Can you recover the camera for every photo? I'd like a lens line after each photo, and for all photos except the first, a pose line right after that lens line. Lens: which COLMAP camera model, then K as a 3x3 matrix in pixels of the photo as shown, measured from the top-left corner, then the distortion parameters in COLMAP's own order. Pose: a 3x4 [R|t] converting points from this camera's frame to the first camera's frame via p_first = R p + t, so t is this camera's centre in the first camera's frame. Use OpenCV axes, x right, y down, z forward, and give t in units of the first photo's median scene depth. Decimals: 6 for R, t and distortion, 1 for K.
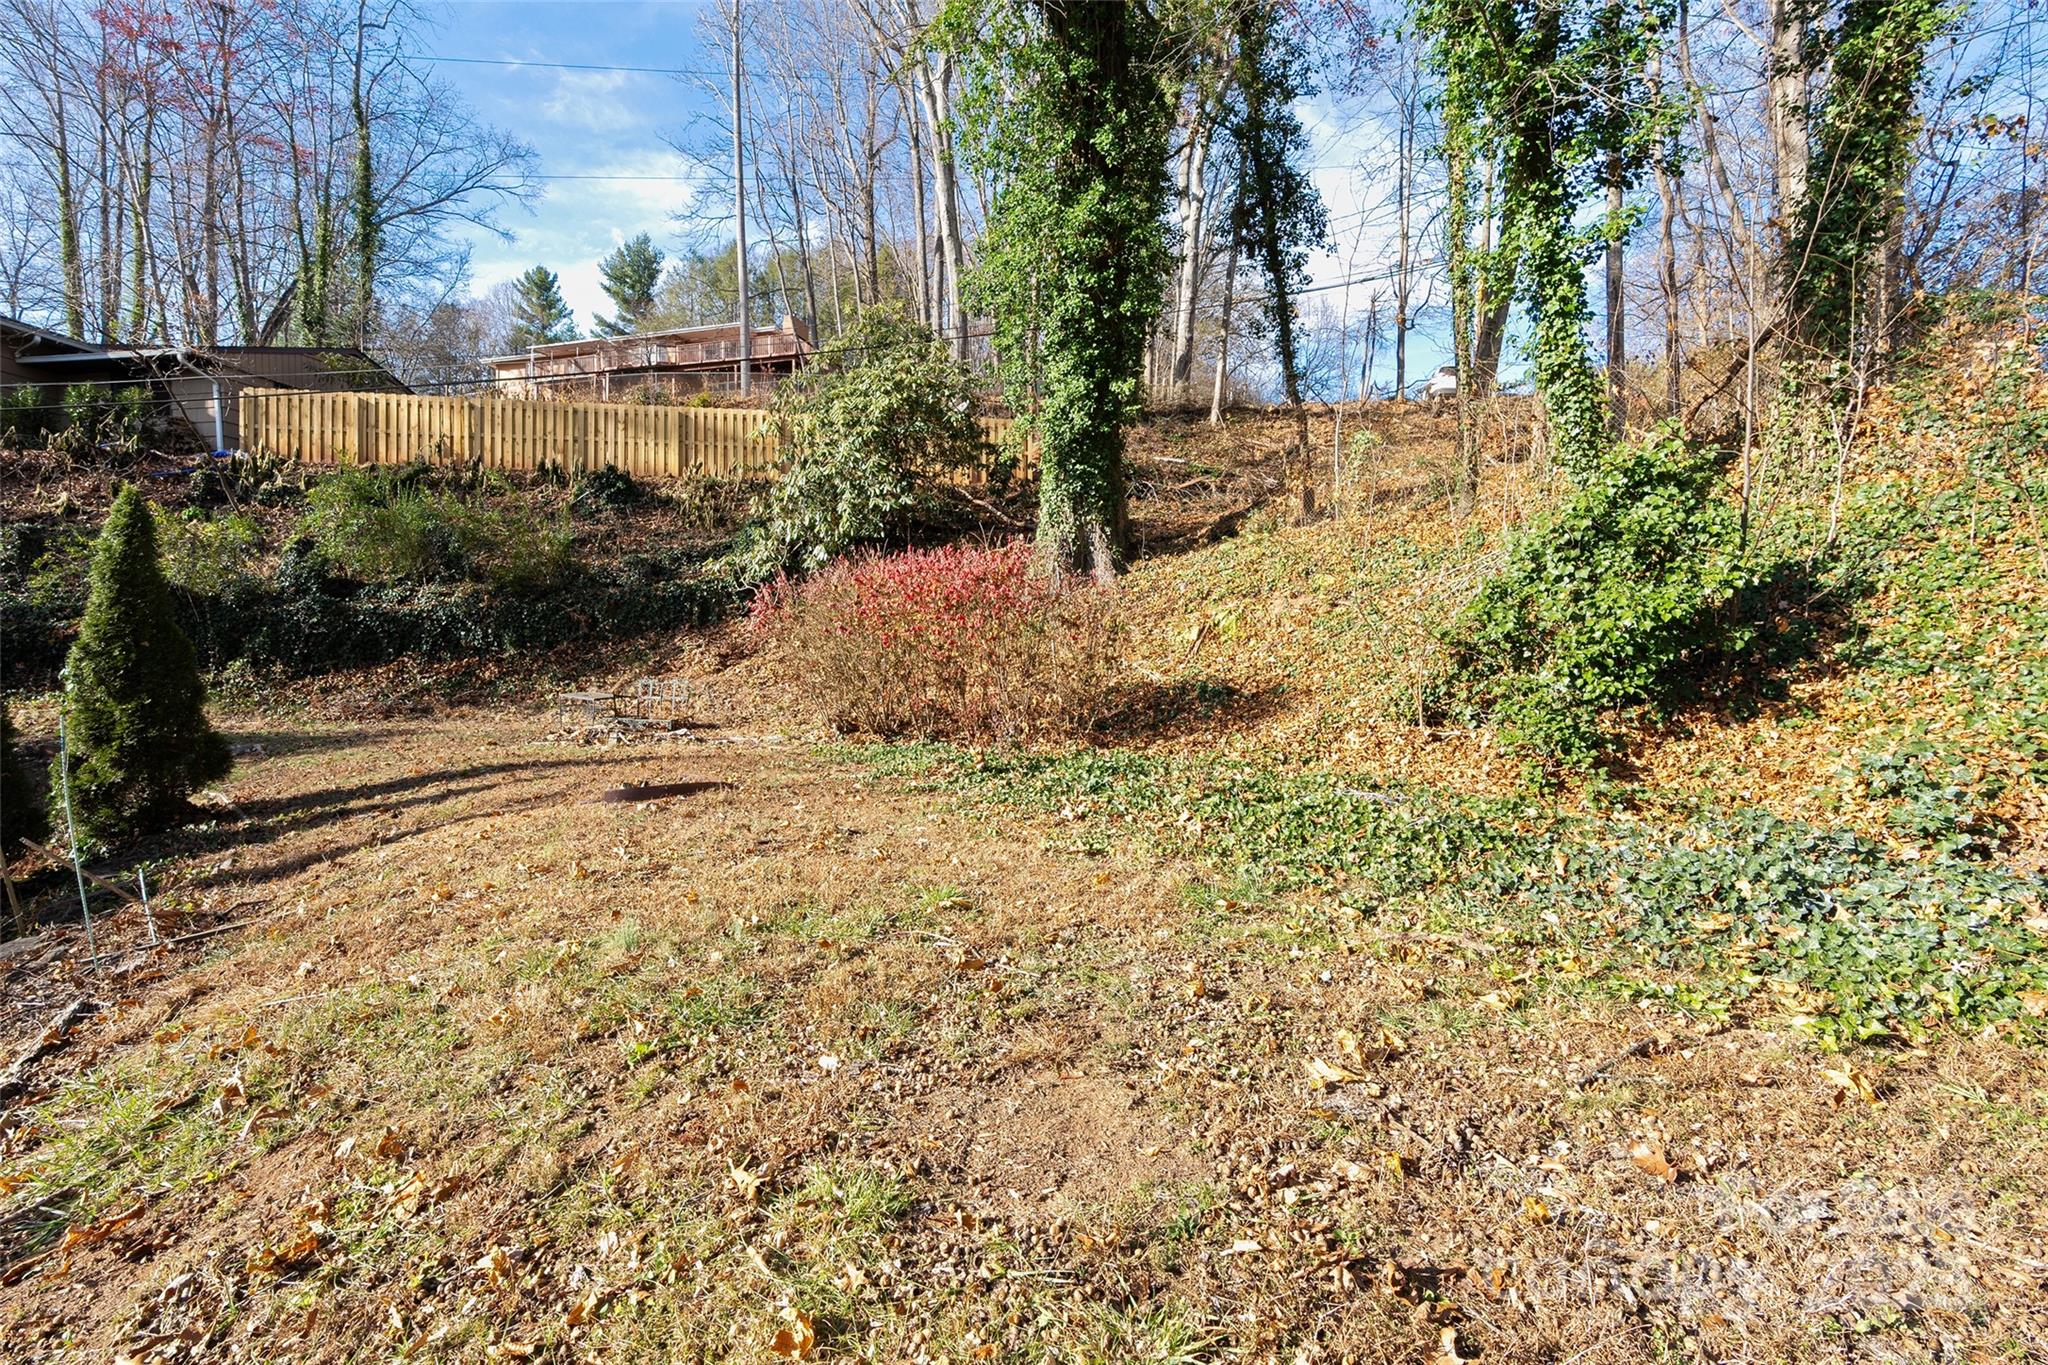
lens RADIAL K [[923.1, 0, 1027.6], [0, 923.1, 677.1], [0, 0, 1]] dist [-0.003039, -0.000184]
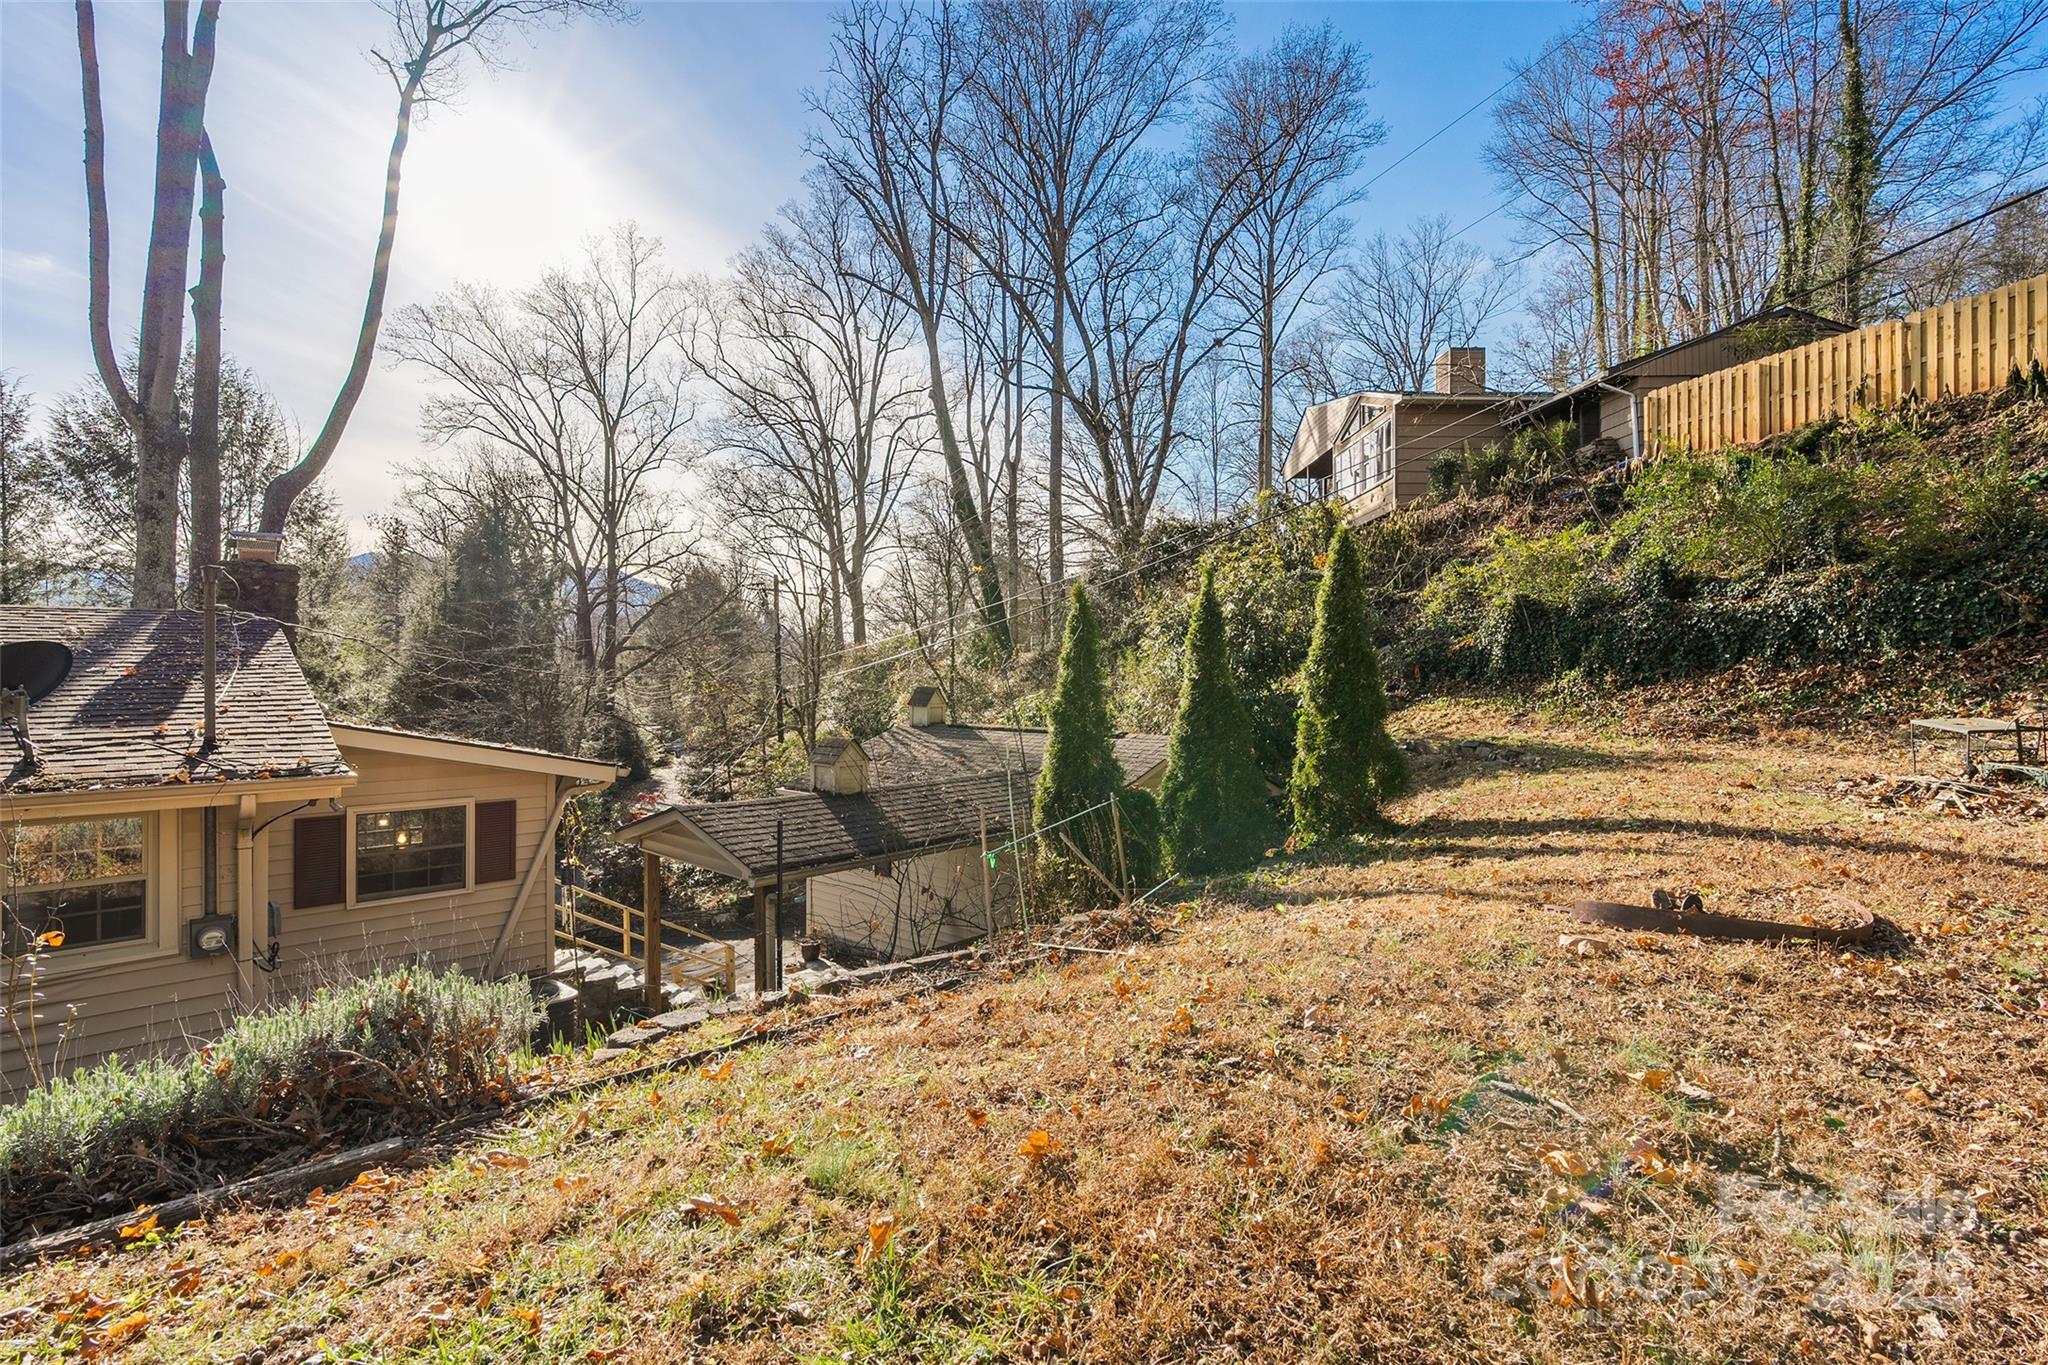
lens RADIAL K [[923.1, 0, 1027.6], [0, 923.1, 677.1], [0, 0, 1]] dist [-0.003039, -0.000184]
pose [[0.148884, 0.002227, -0.988852, 0.046084], [0.003319, 0.999991, 0.002752, -0.014033], [0.988849, -0.003692, 0.148875, 0.229172]]
